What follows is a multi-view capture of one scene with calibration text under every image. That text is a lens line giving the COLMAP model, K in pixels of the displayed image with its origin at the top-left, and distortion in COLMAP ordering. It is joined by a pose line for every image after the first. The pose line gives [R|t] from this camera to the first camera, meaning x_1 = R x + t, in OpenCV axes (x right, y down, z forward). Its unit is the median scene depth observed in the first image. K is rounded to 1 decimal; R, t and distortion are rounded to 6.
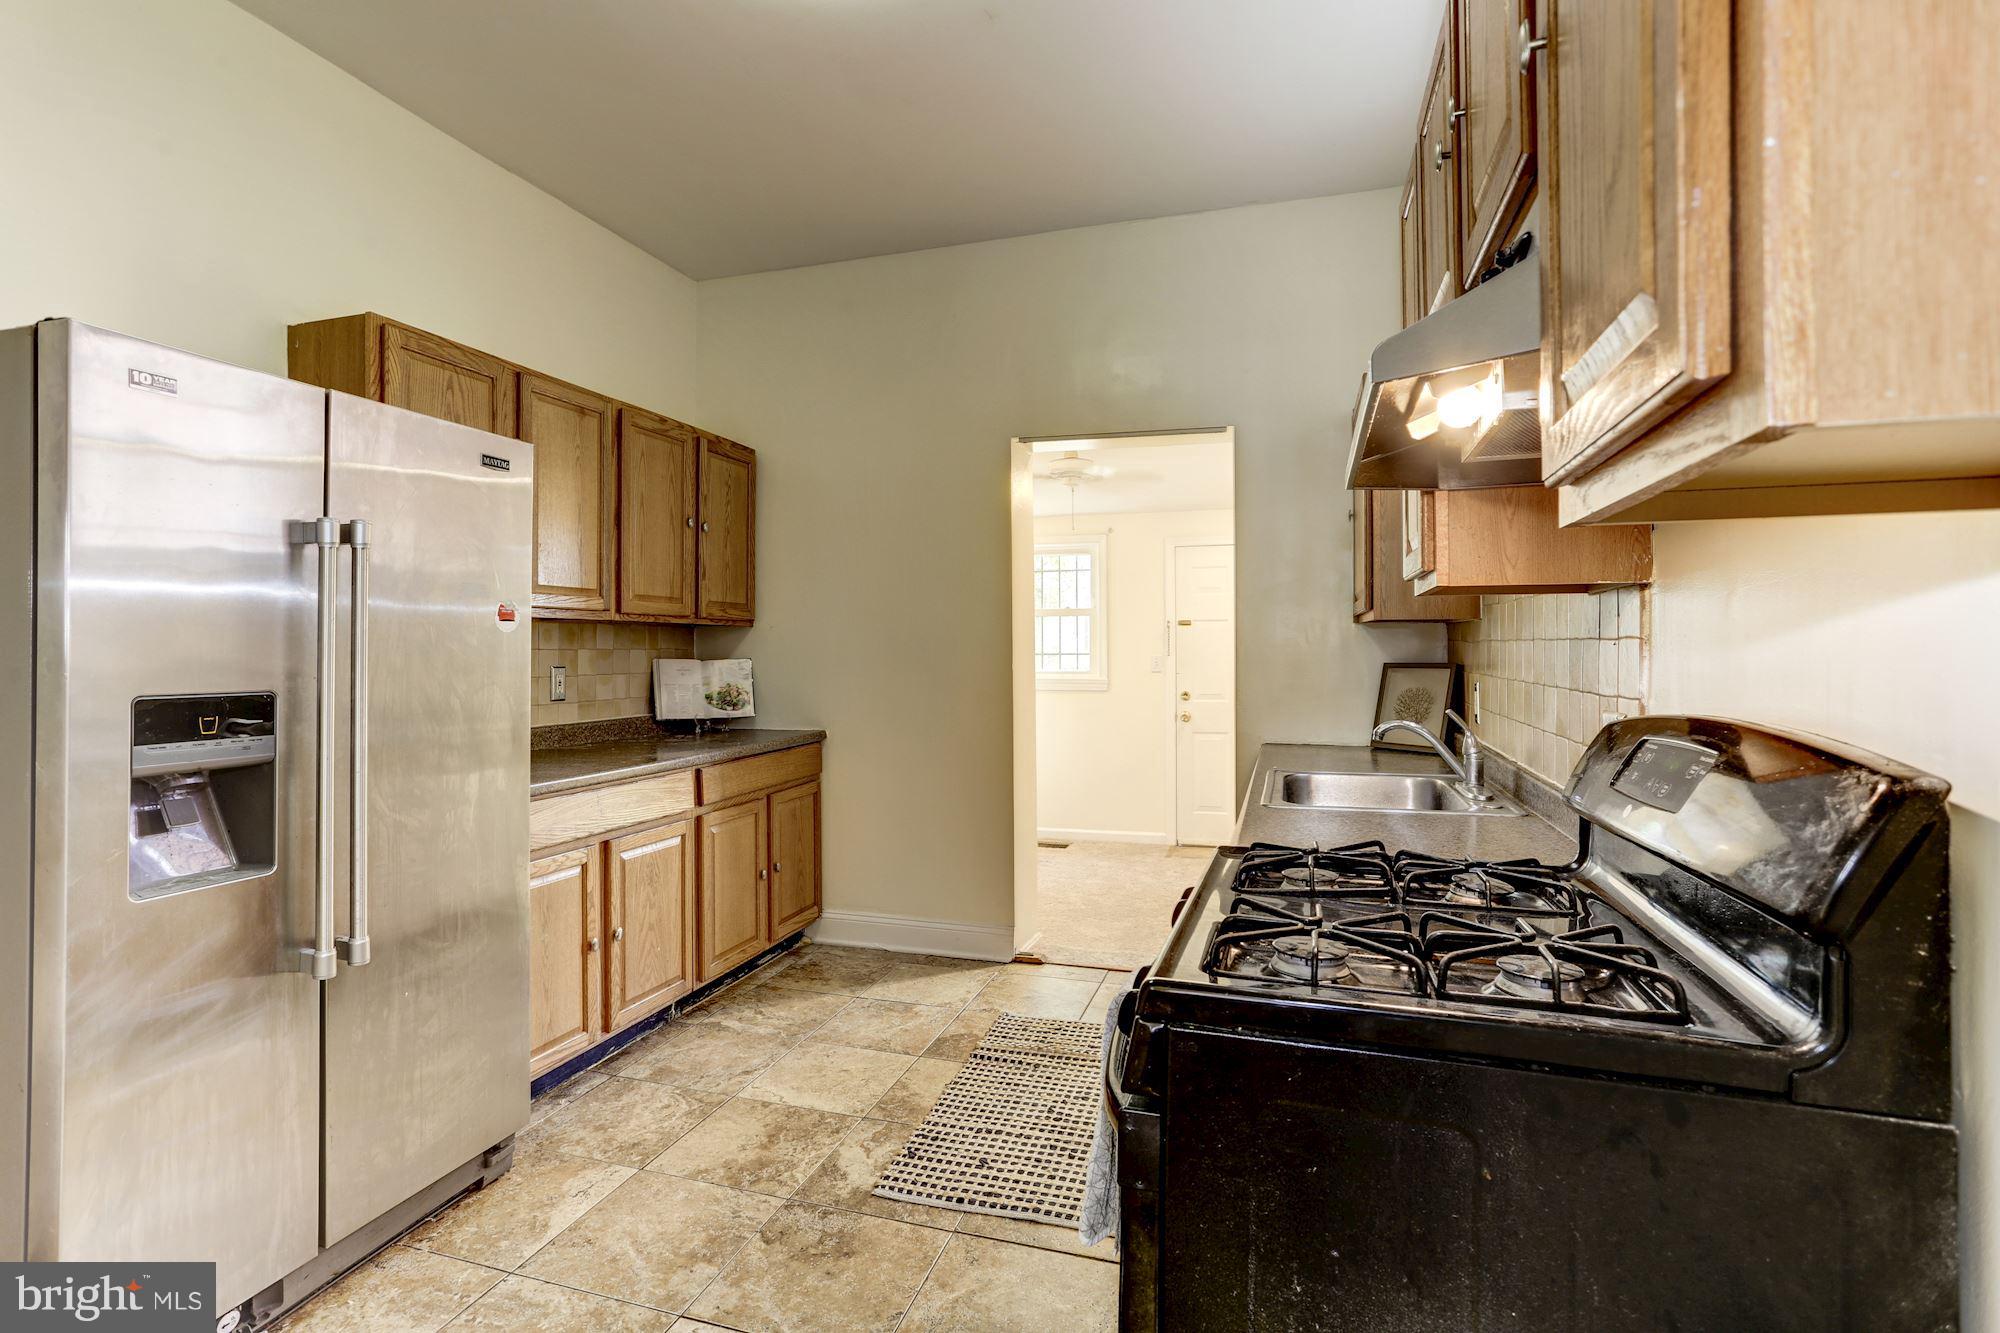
lens RADIAL K [[965.5, 0, 987.5], [0, 965.5, 652.9], [0, 0, 1]] dist [-0.026855, 0.005942]
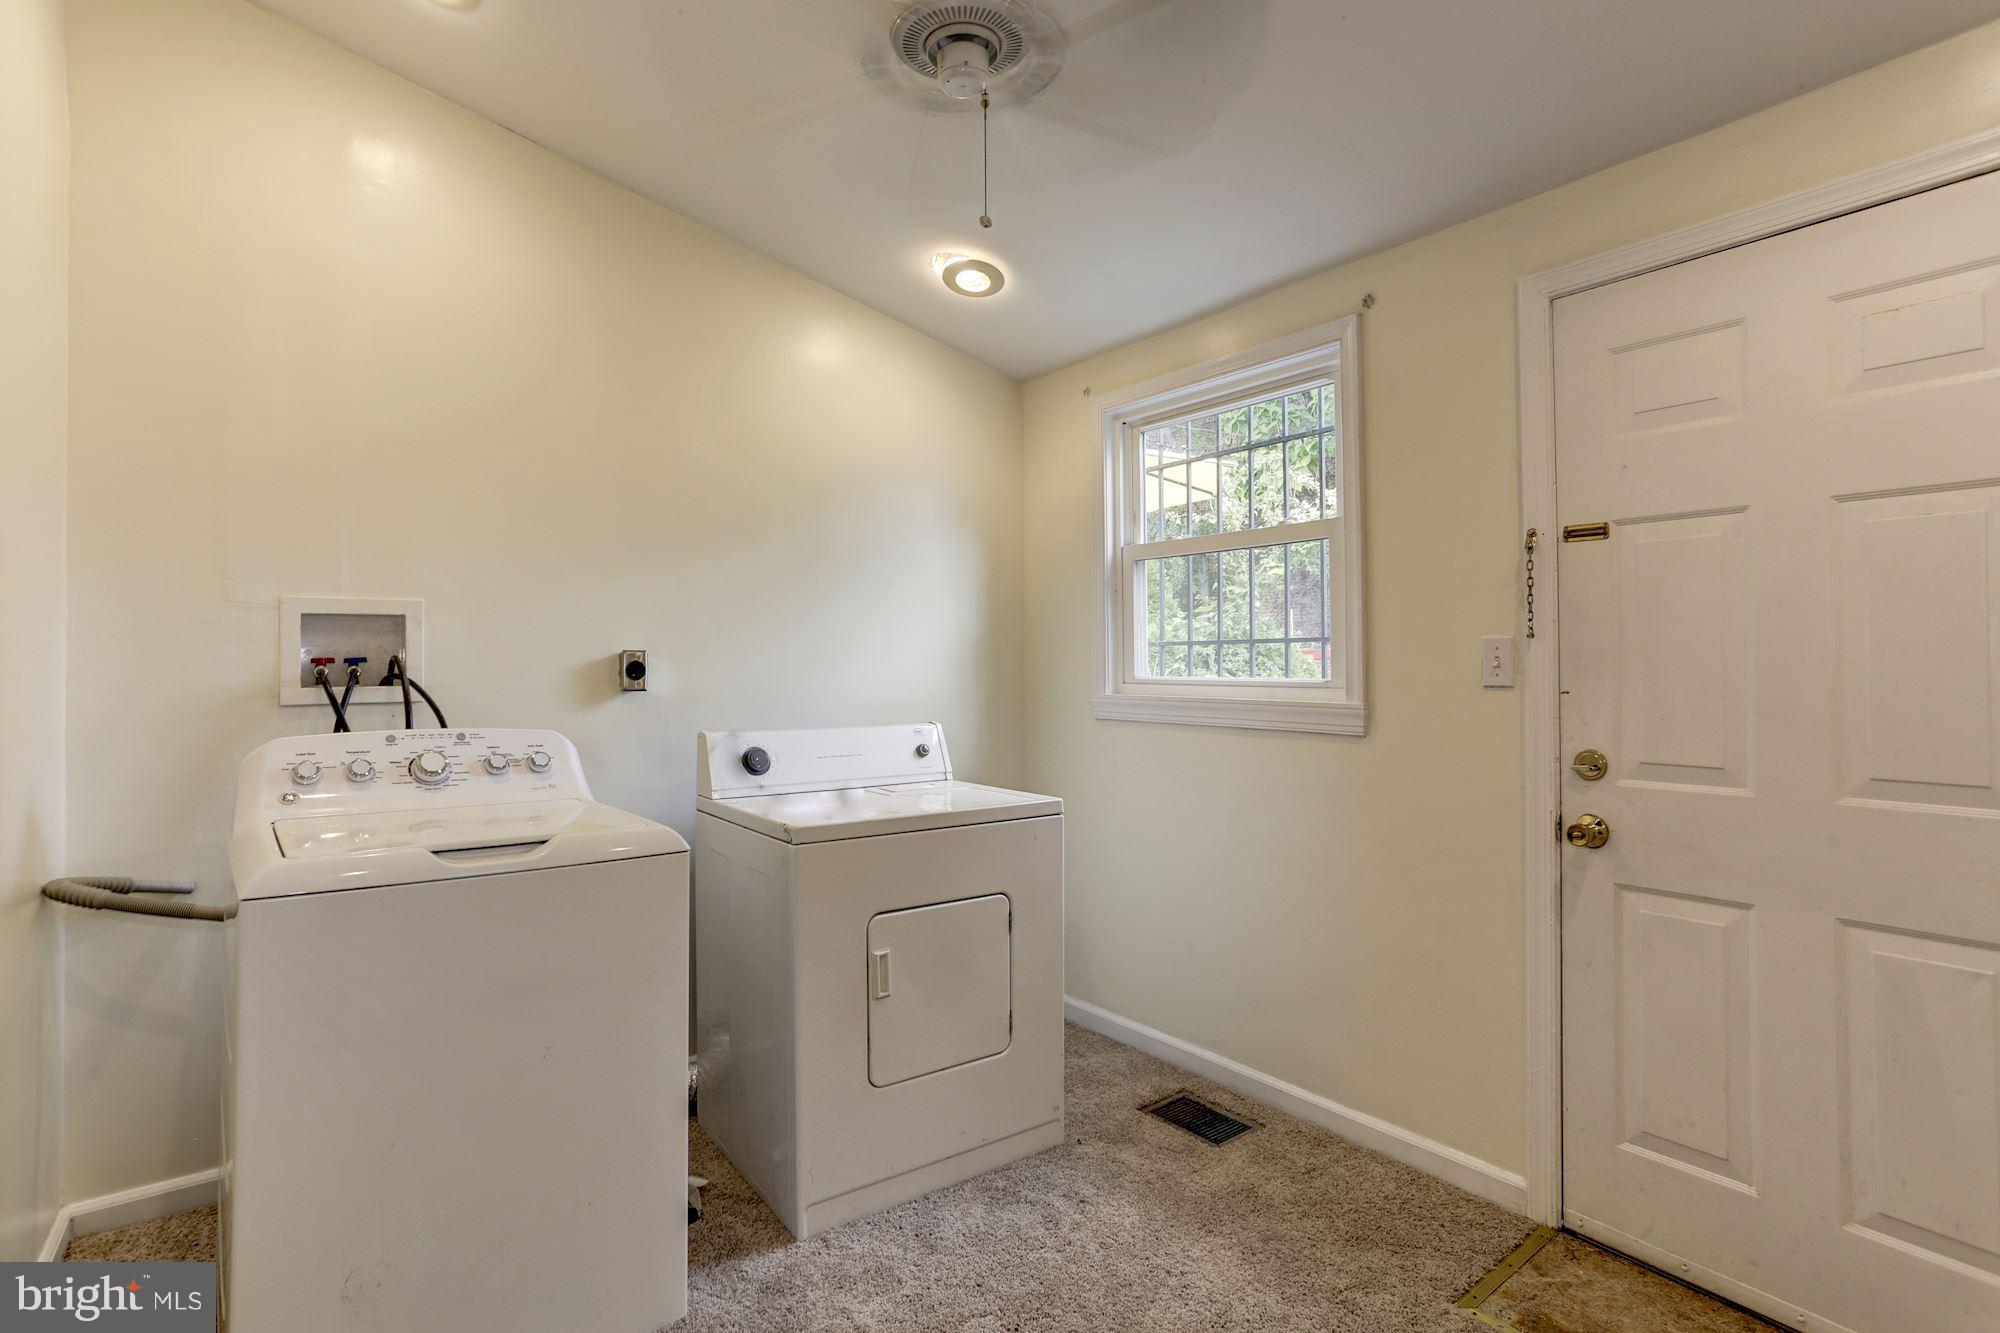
lens RADIAL K [[965.5, 0, 1003.2], [0, 965.5, 655.9], [0, 0, 1]] dist [-0.026855, 0.005942]
pose [[0.814786, -0.005539, -0.579736, 0.271910], [-0.000316, 0.999950, -0.009998, 0.014561], [0.579762, 0.008329, 0.814743, 0.753062]]
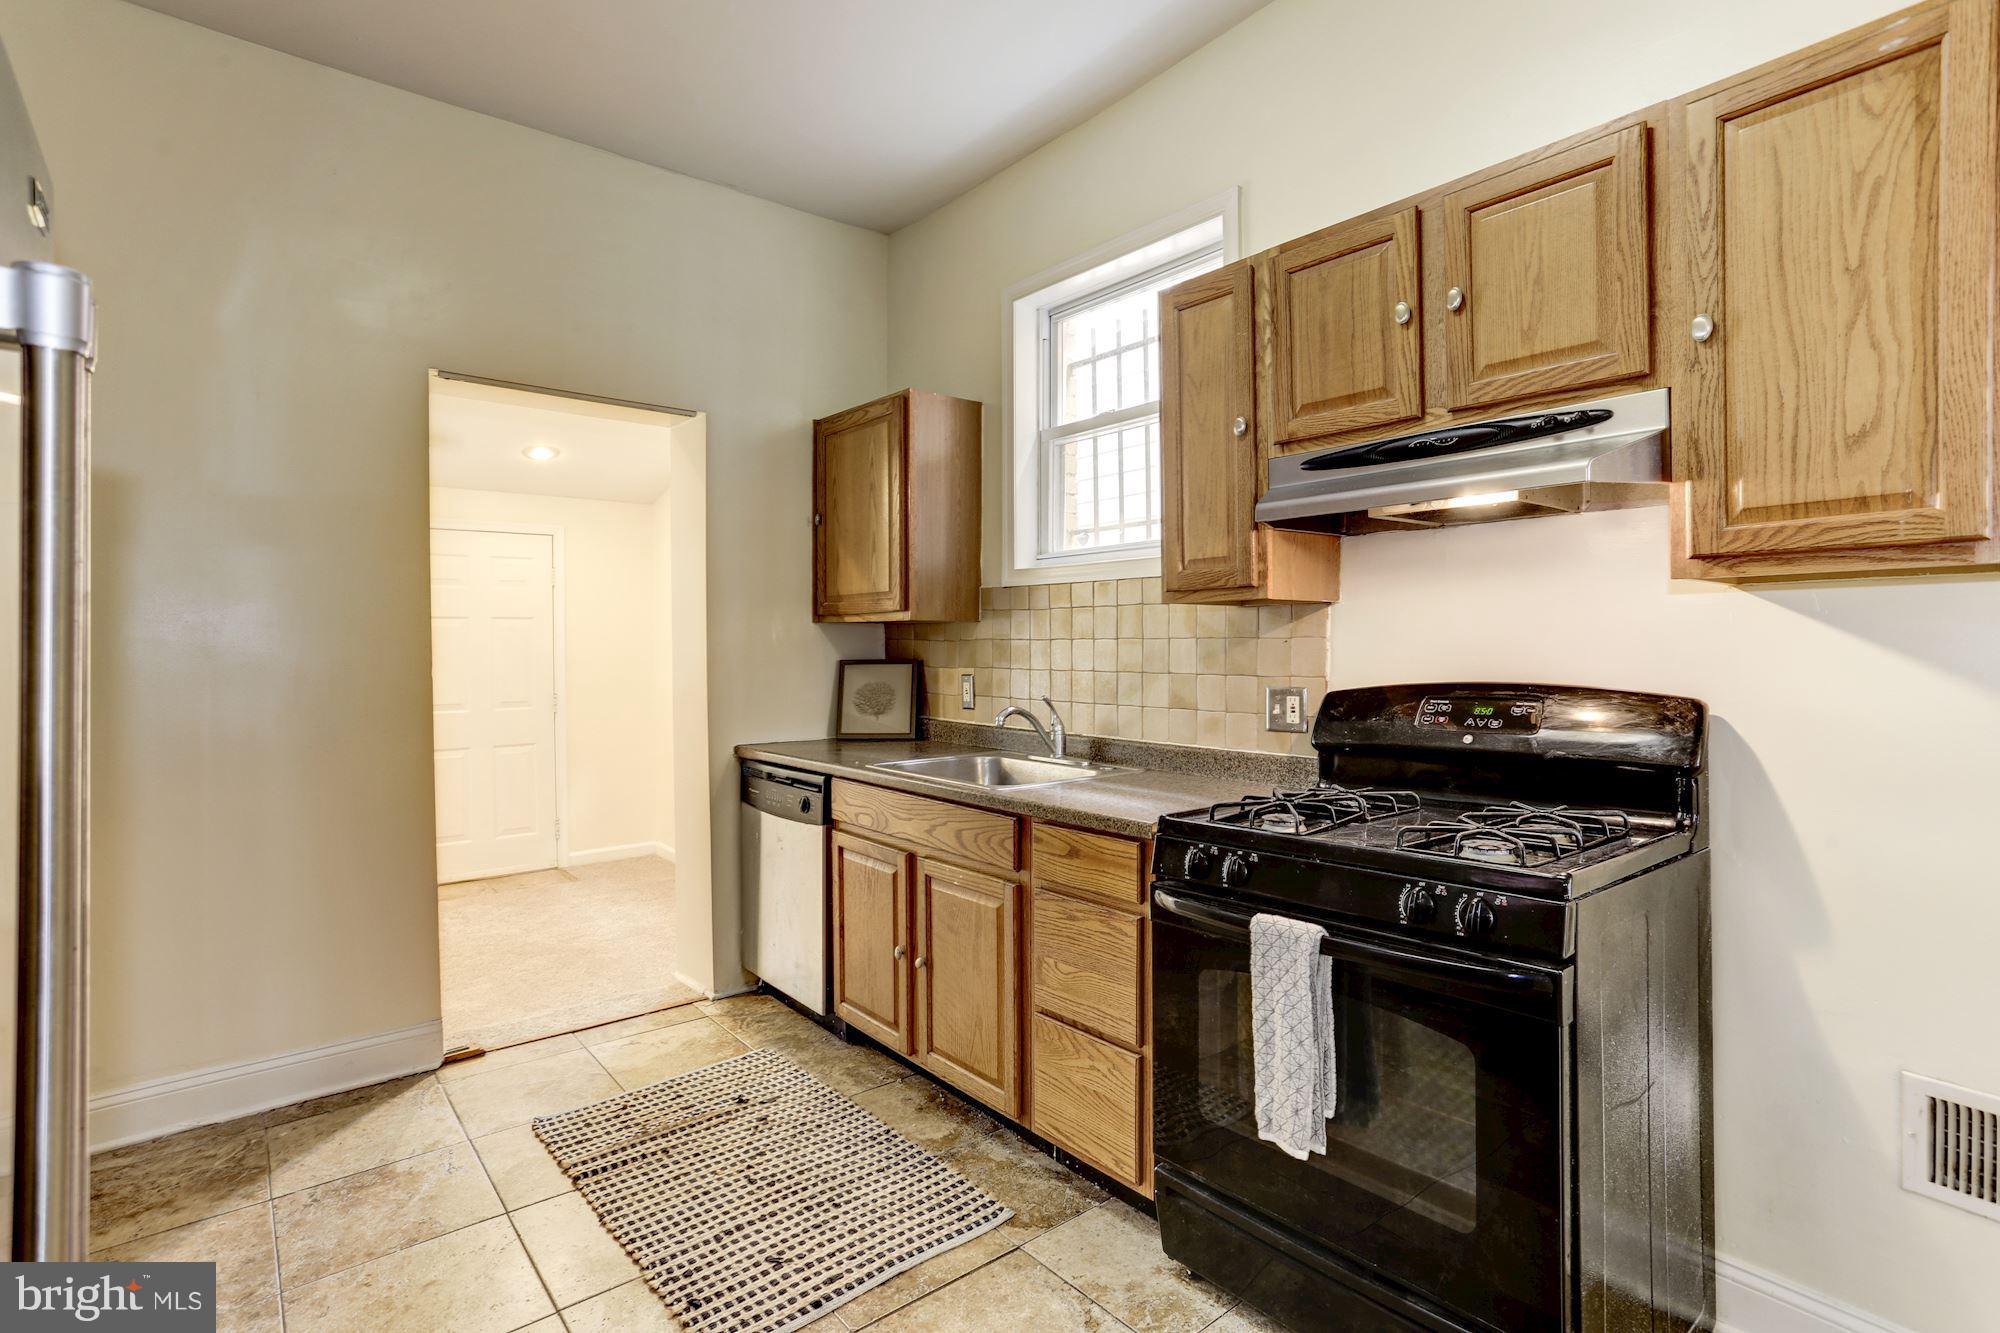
lens RADIAL K [[965.5, 0, 989.4], [0, 965.5, 654.5], [0, 0, 1]] dist [-0.026855, 0.005942]
pose [[0.543760, -0.011387, 0.839163, -0.453182], [0.009372, 0.999928, 0.007495, -0.003347], [-0.839188, 0.003789, 0.543828, 0.291750]]
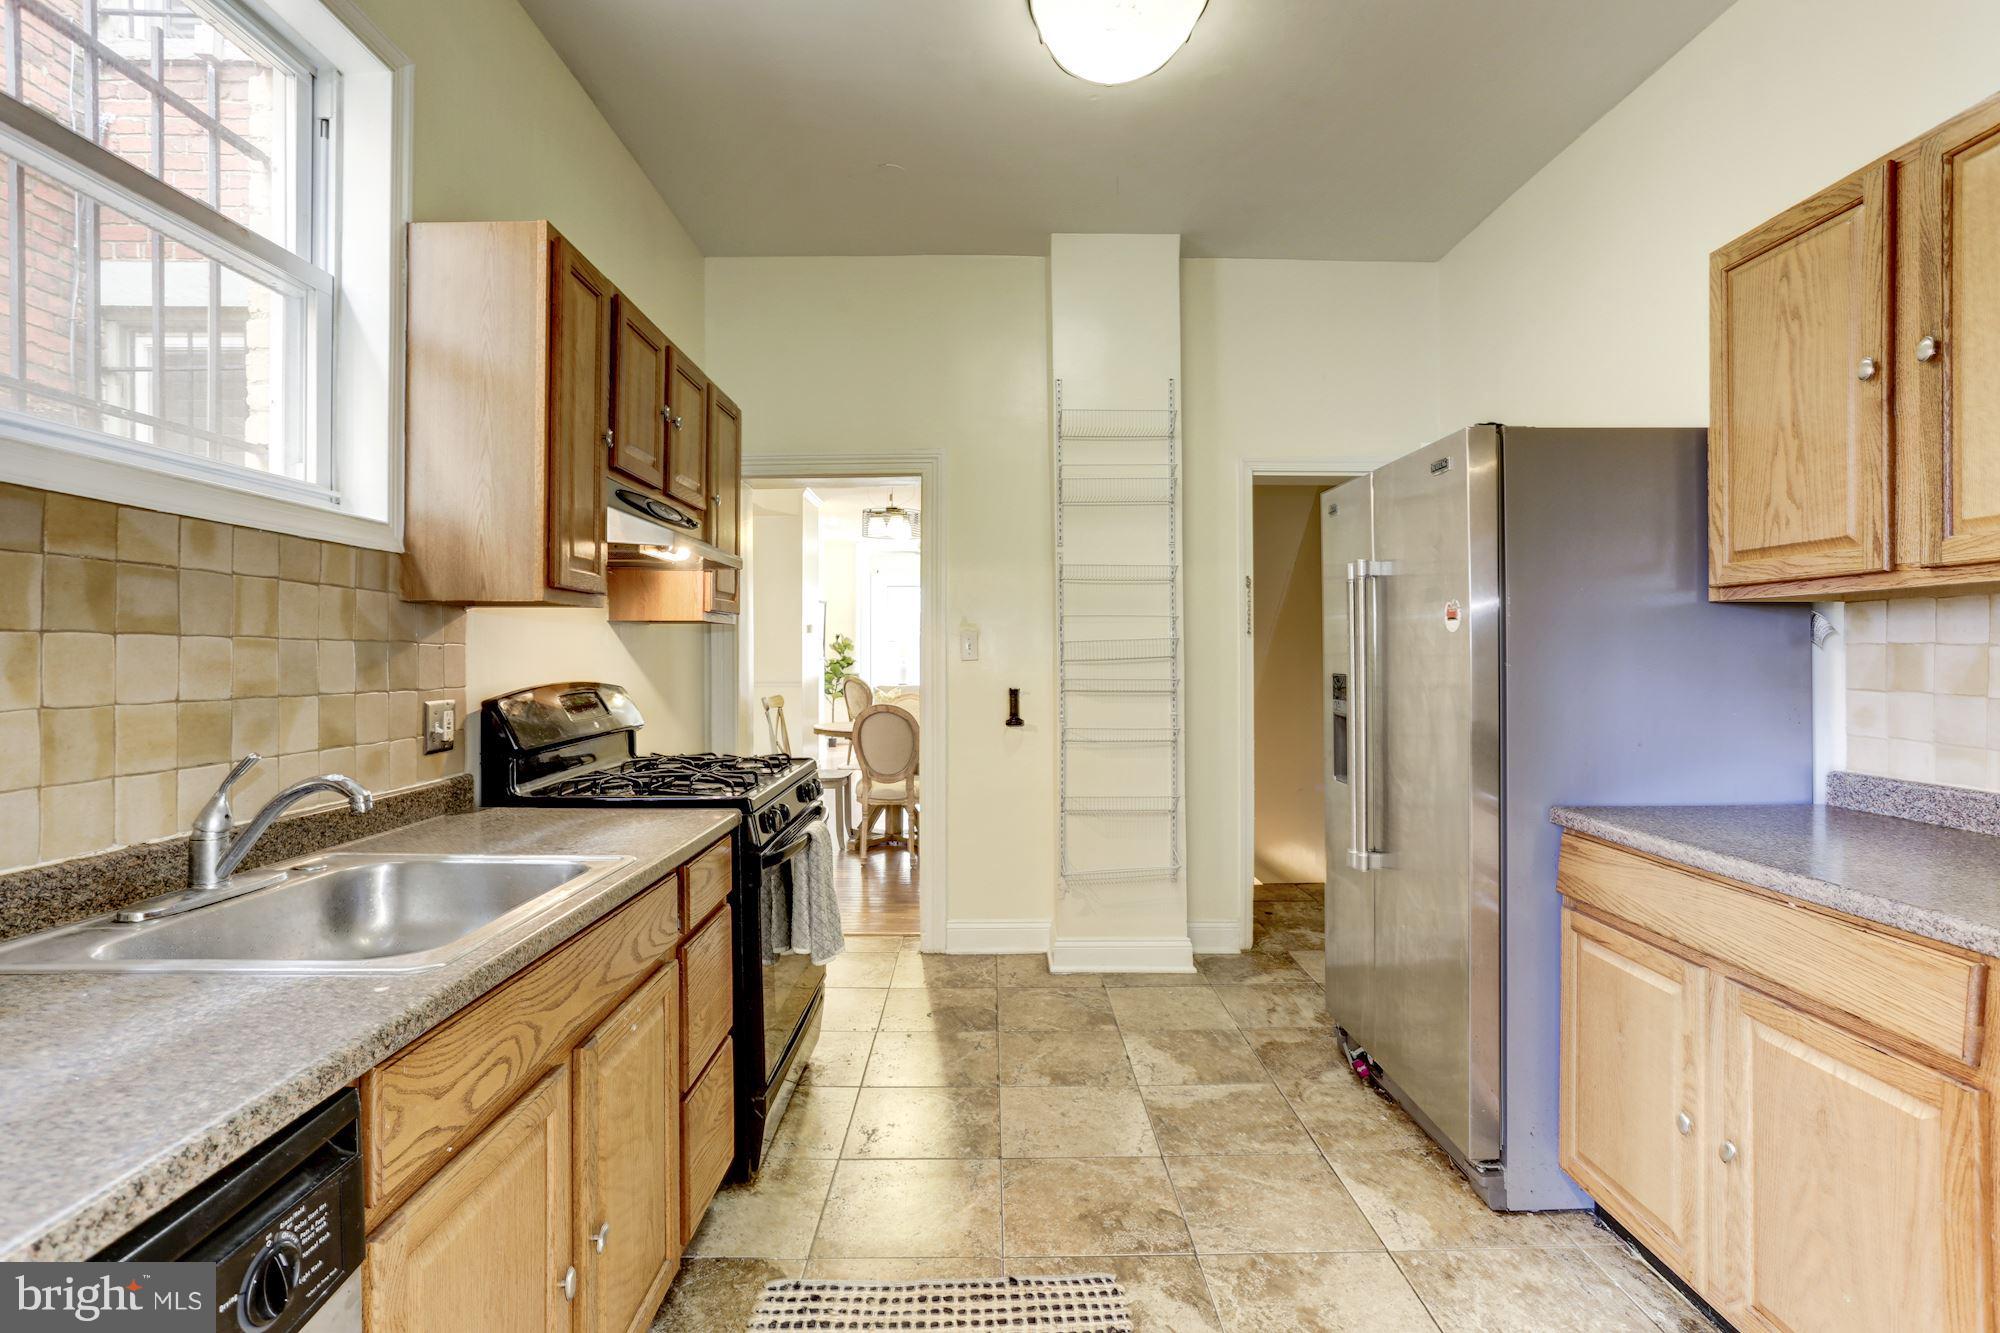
lens RADIAL K [[965.5, 0, 996.1], [0, 965.5, 648.3], [0, 0, 1]] dist [-0.026855, 0.005942]
pose [[-0.946351, 0.005667, -0.323091, 0.186740], [0.002853, 0.999954, 0.009185, -0.009906], [0.323128, 0.007770, -0.946323, 1.279831]]
